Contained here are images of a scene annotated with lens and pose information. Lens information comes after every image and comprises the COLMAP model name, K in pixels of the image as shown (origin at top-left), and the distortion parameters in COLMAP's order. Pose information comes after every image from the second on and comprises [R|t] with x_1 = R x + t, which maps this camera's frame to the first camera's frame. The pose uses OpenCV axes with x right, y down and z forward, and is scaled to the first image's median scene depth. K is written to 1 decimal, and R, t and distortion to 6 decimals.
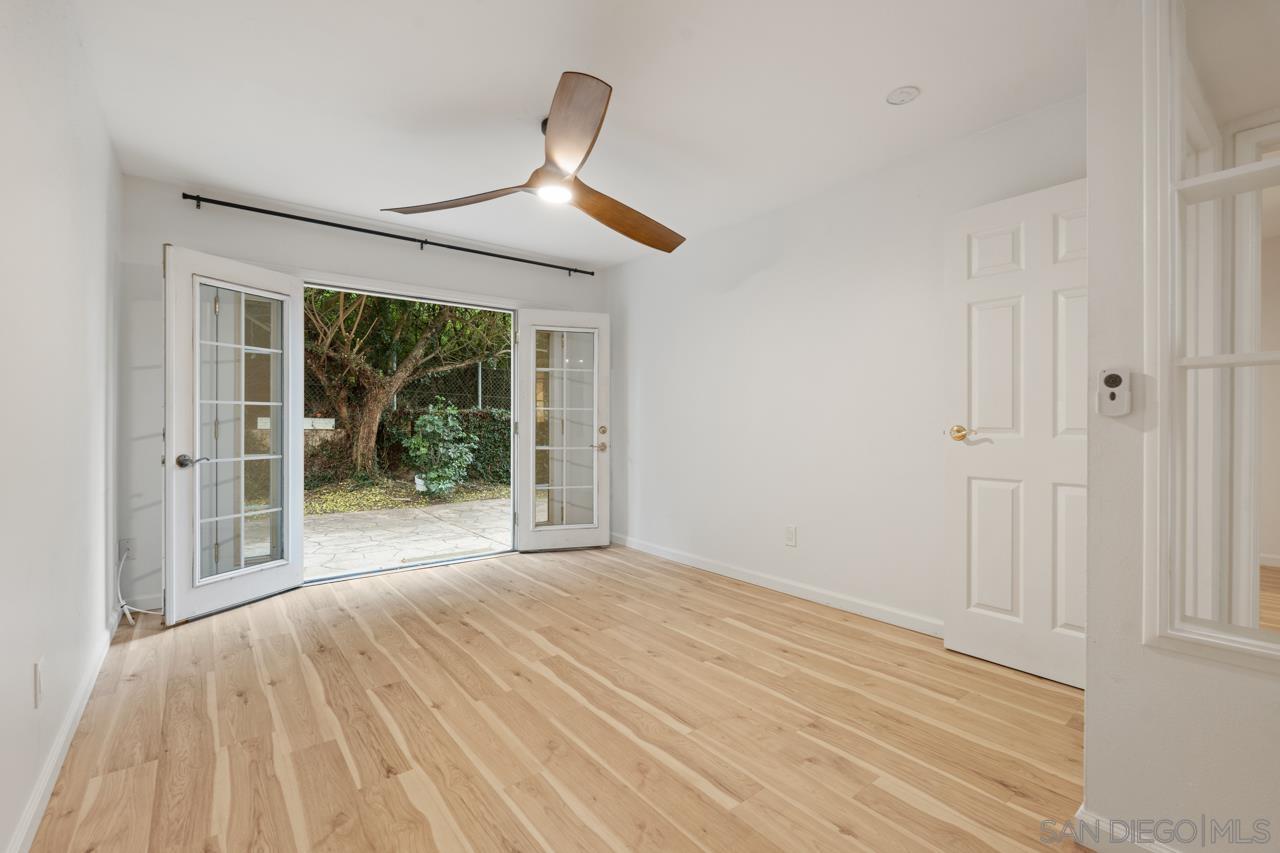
lens RADIAL K [[557.5, 0, 639.9], [0, 557.5, 426.5], [0, 0, 1]] dist [-0.005137, 0.000251]
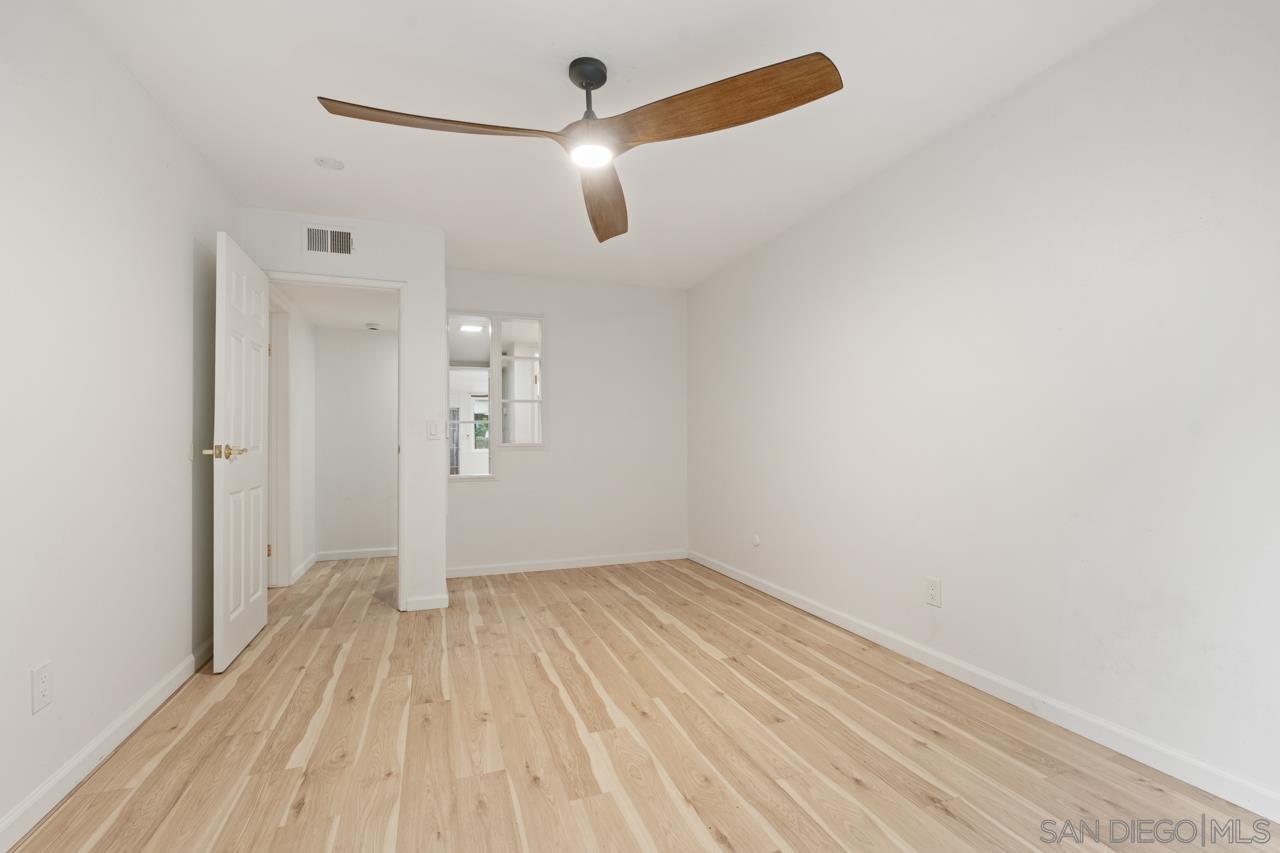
lens RADIAL K [[557.5, 0, 638.7], [0, 557.5, 430.8], [0, 0, 1]] dist [-0.005137, 0.000251]
pose [[-0.949276, 0.011688, 0.314226, -0.527589], [0.007788, 0.999876, -0.013664, -0.007612], [-0.314347, -0.010524, -0.949250, 1.962588]]
